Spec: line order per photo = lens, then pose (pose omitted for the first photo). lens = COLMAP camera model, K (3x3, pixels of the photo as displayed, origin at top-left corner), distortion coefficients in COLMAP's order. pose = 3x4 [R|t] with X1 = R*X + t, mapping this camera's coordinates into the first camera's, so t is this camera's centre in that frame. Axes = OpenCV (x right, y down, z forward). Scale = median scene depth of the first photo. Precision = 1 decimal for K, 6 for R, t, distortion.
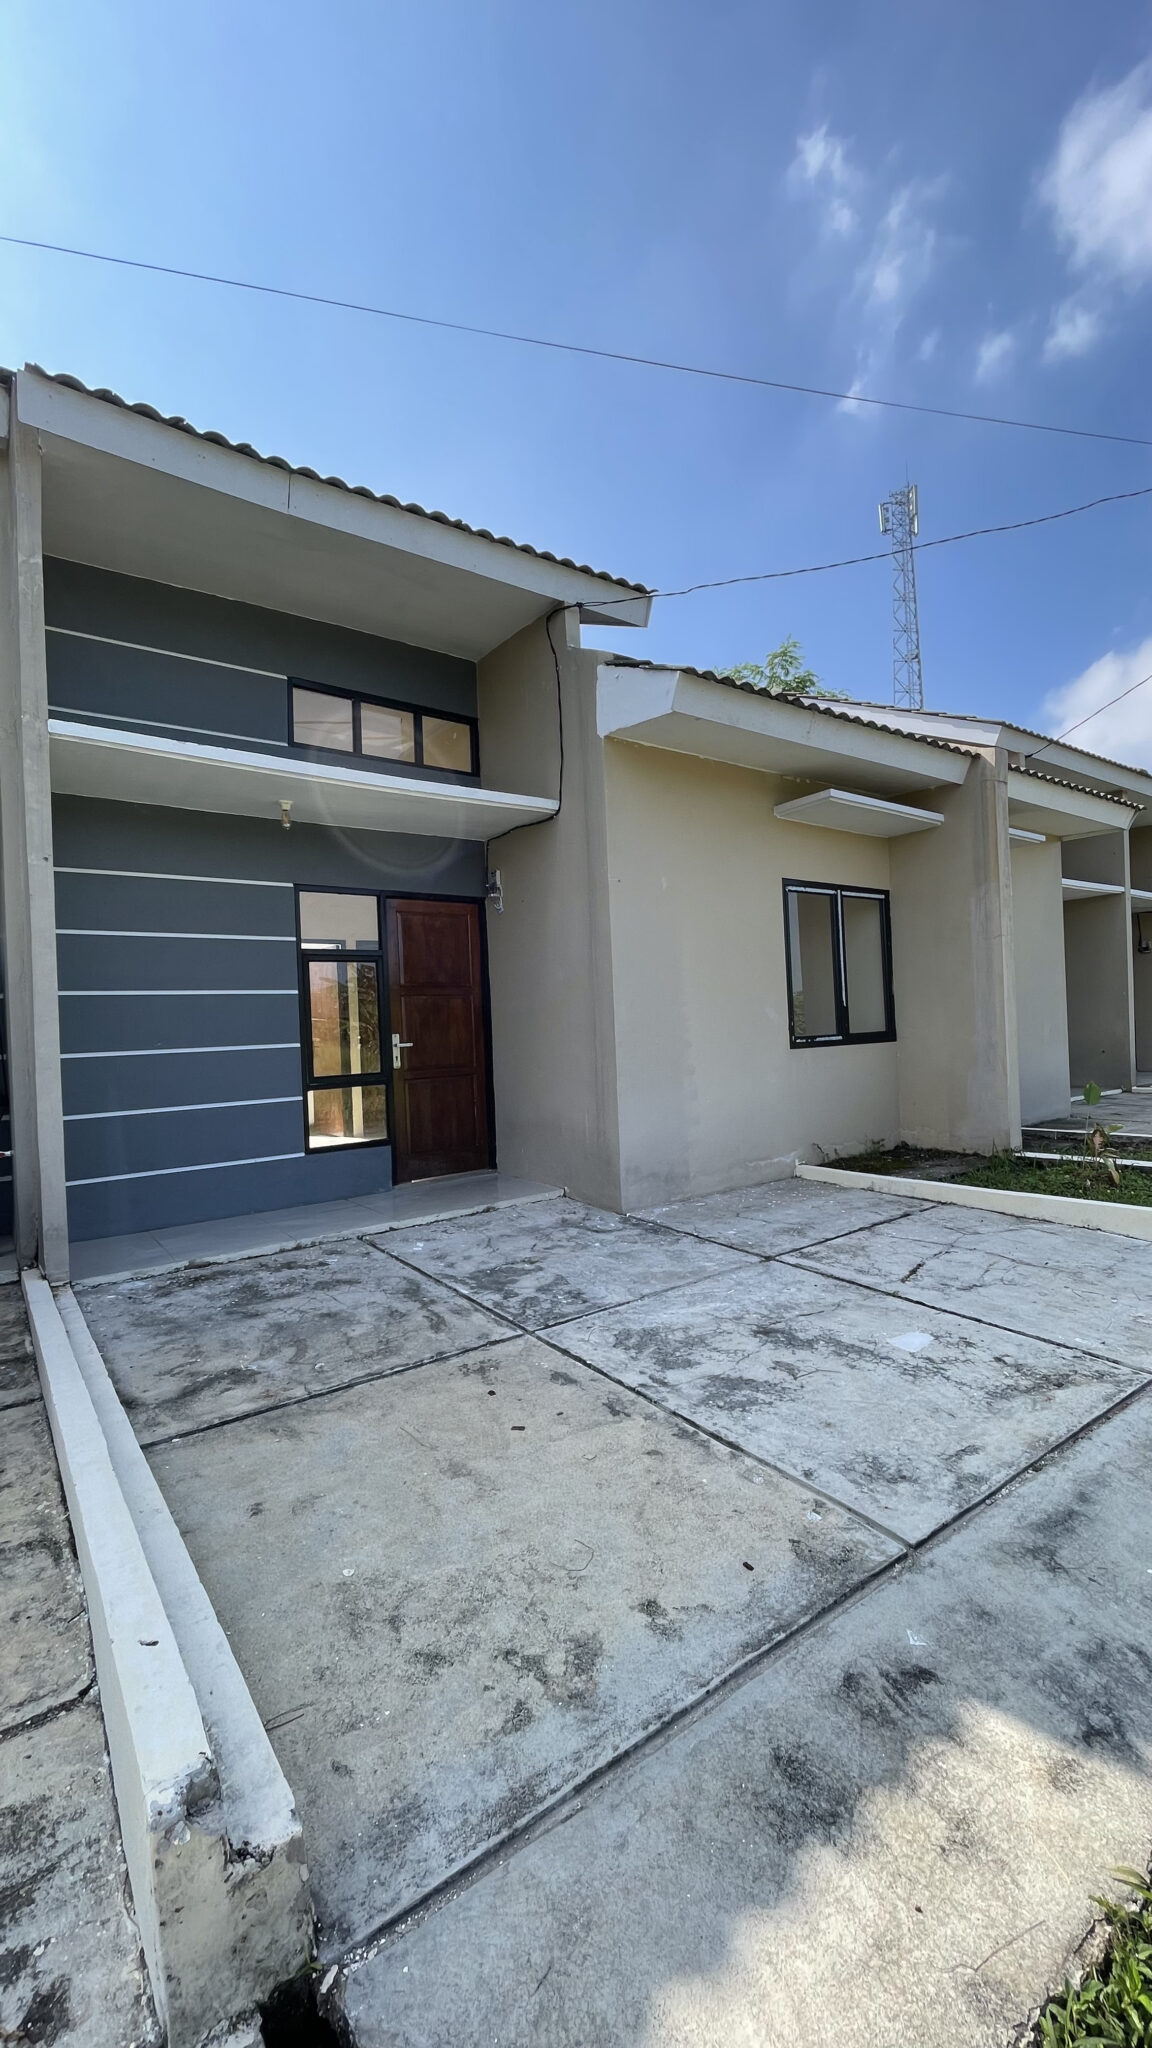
lens RADIAL K [[817.1, 0, 576.0], [0, 817.1, 1024.0], [0, 0, 1]] dist [-0.010875, 0.000349]
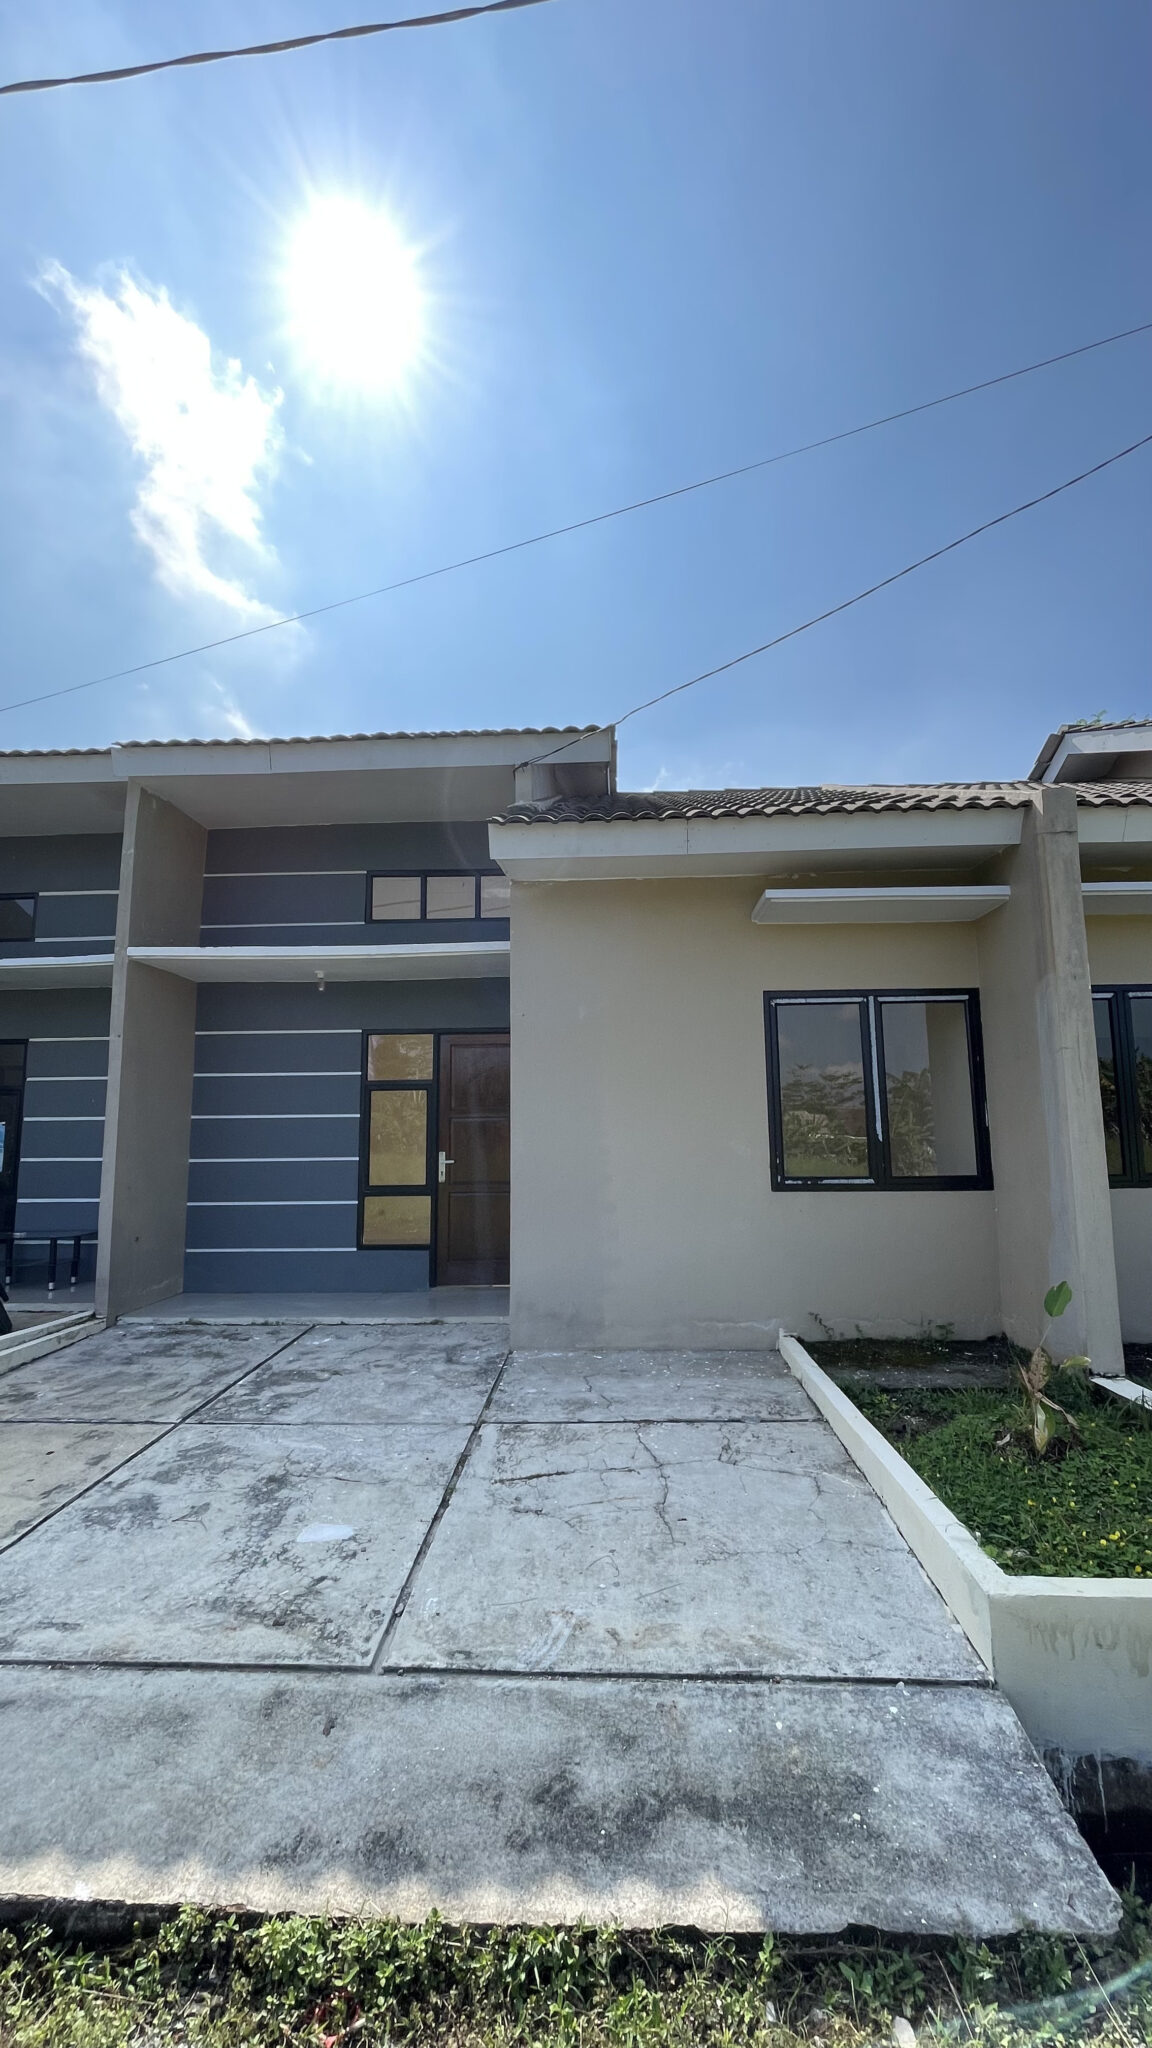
lens RADIAL K [[814.4, 0, 577.4], [0, 814.4, 1016.8], [0, 0, 1]] dist [-0.002121, 0.000239]
pose [[0.782070, -0.056426, -0.620631, 1.055314], [-0.020271, 0.993062, -0.115829, -0.078030], [0.622861, 0.103167, 0.775500, 0.340184]]
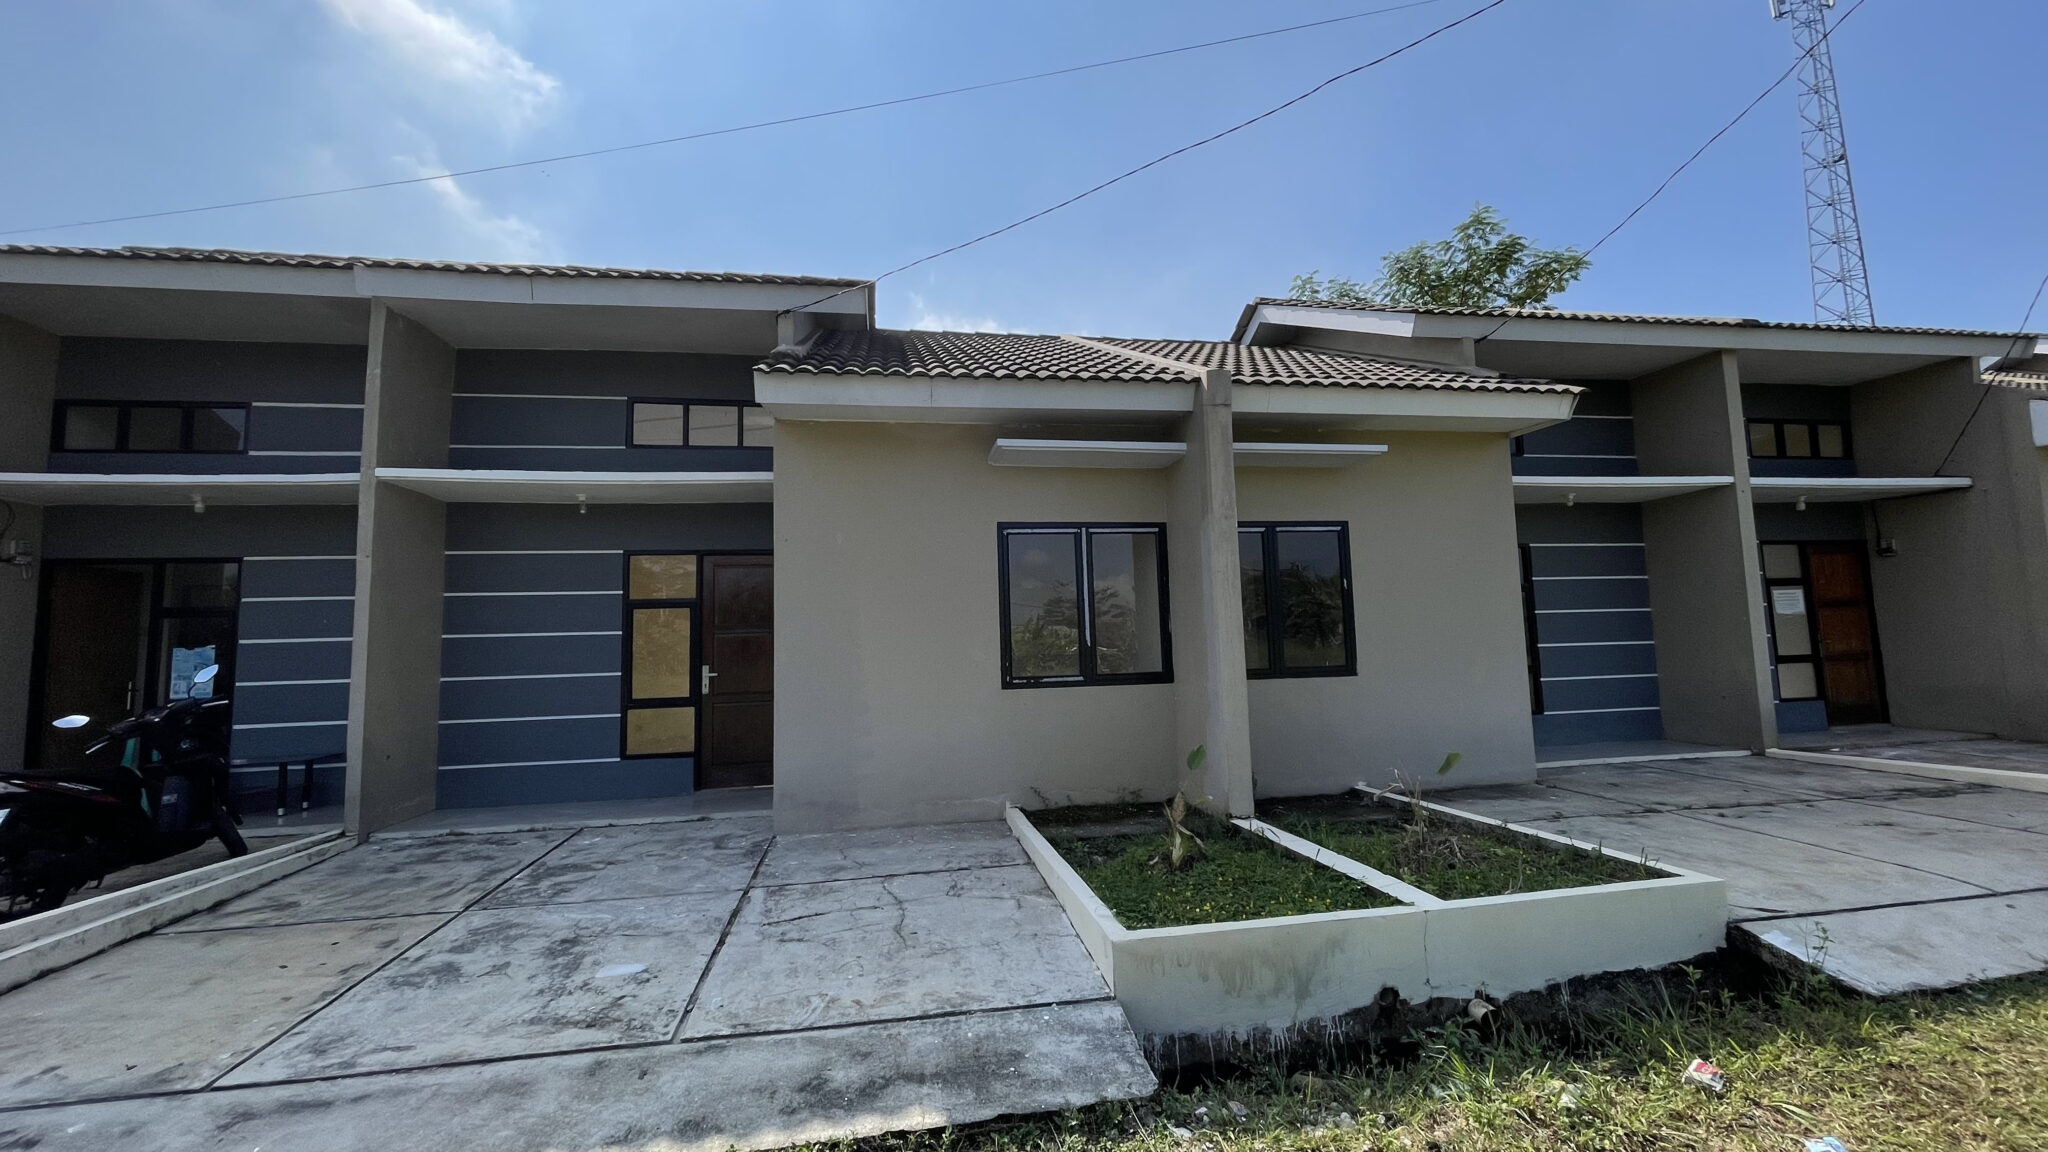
lens RADIAL K [[808.6, 0, 1020.1], [0, 808.6, 566.7], [0, 0, 1]] dist [-0.002197, 0.000293]
pose [[0.899196, -0.028216, -0.436635, 1.203362], [-0.006344, 0.996973, -0.077490, -0.072691], [0.437500, 0.072449, 0.896295, 0.166745]]
